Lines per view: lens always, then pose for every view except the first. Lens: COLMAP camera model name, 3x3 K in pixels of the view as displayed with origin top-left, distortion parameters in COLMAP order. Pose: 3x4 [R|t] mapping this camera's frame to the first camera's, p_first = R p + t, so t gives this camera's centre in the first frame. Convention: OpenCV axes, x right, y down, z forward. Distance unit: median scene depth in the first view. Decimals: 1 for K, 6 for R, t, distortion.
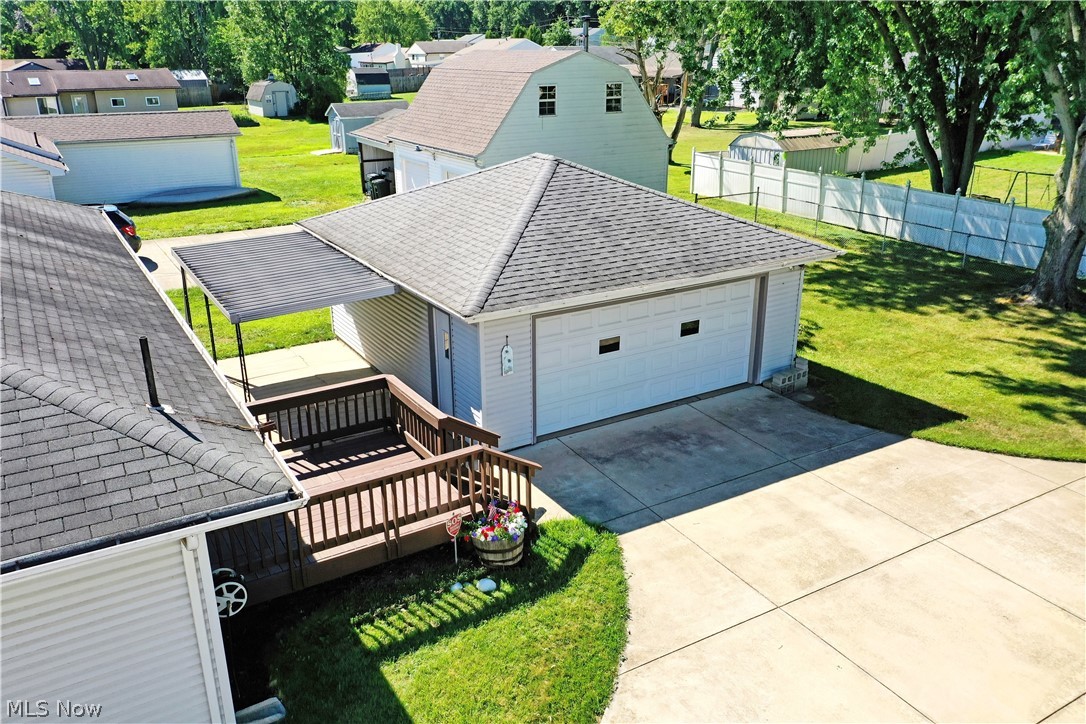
lens RADIAL K [[855.7, 0, 543.0], [0, 855.7, 362.0], [0, 0, 1]] dist [0.044342, 0.000178]
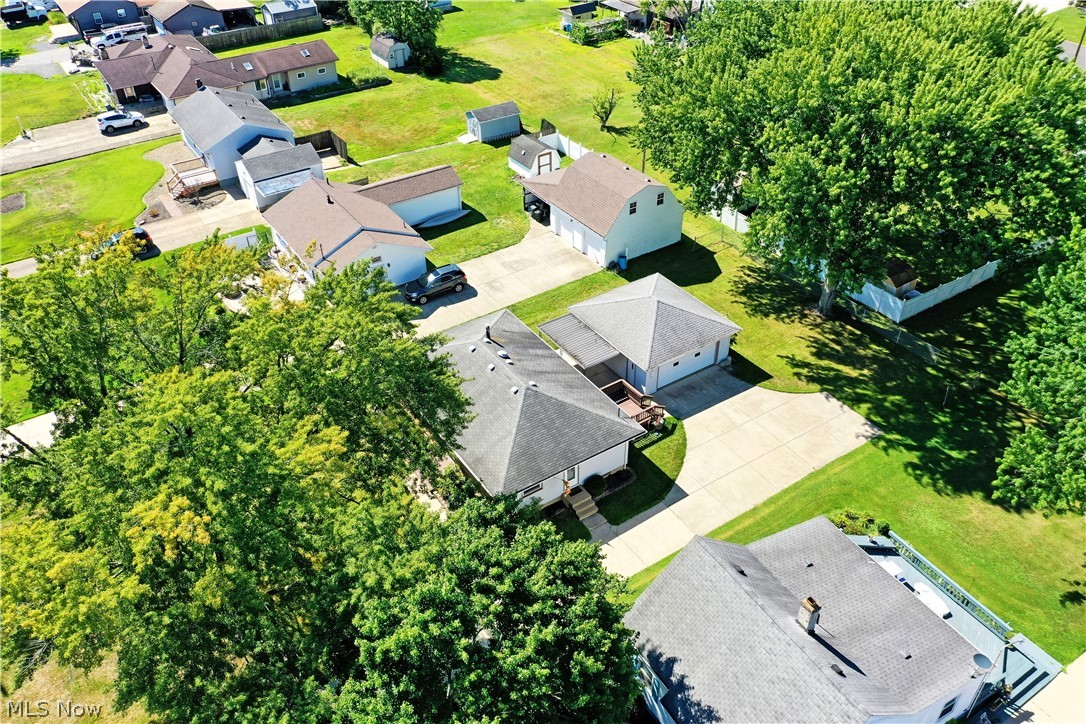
lens RADIAL K [[855.7, 0, 543.0], [0, 855.7, 362.0], [0, 0, 1]] dist [0.044342, 0.000178]
pose [[0.999154, -0.031113, 0.026897, -0.658566], [0.021978, 0.956707, 0.290221, -1.232549], [-0.034762, -0.289384, 0.956582, -2.774607]]
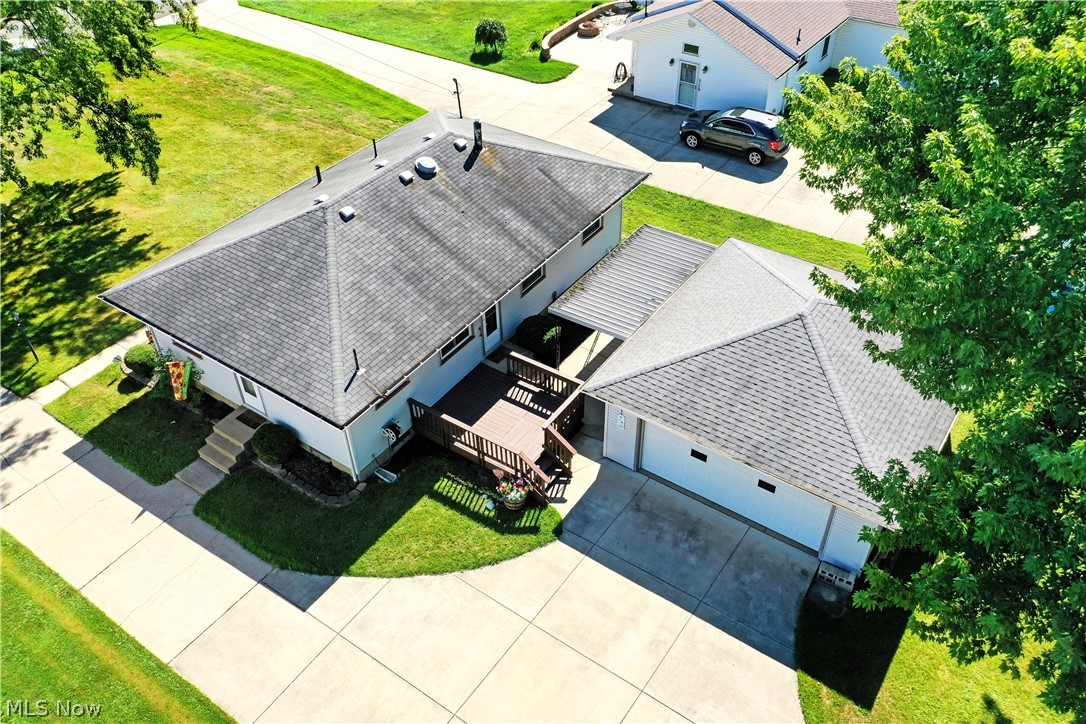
lens RADIAL K [[855.7, 0, 543.0], [0, 855.7, 362.0], [0, 0, 1]] dist [0.044342, 0.000178]
pose [[0.405183, 0.579643, -0.706994, 0.978858], [-0.299199, 0.814805, 0.496561, -0.852120], [0.863891, 0.010333, 0.503574, 0.059829]]
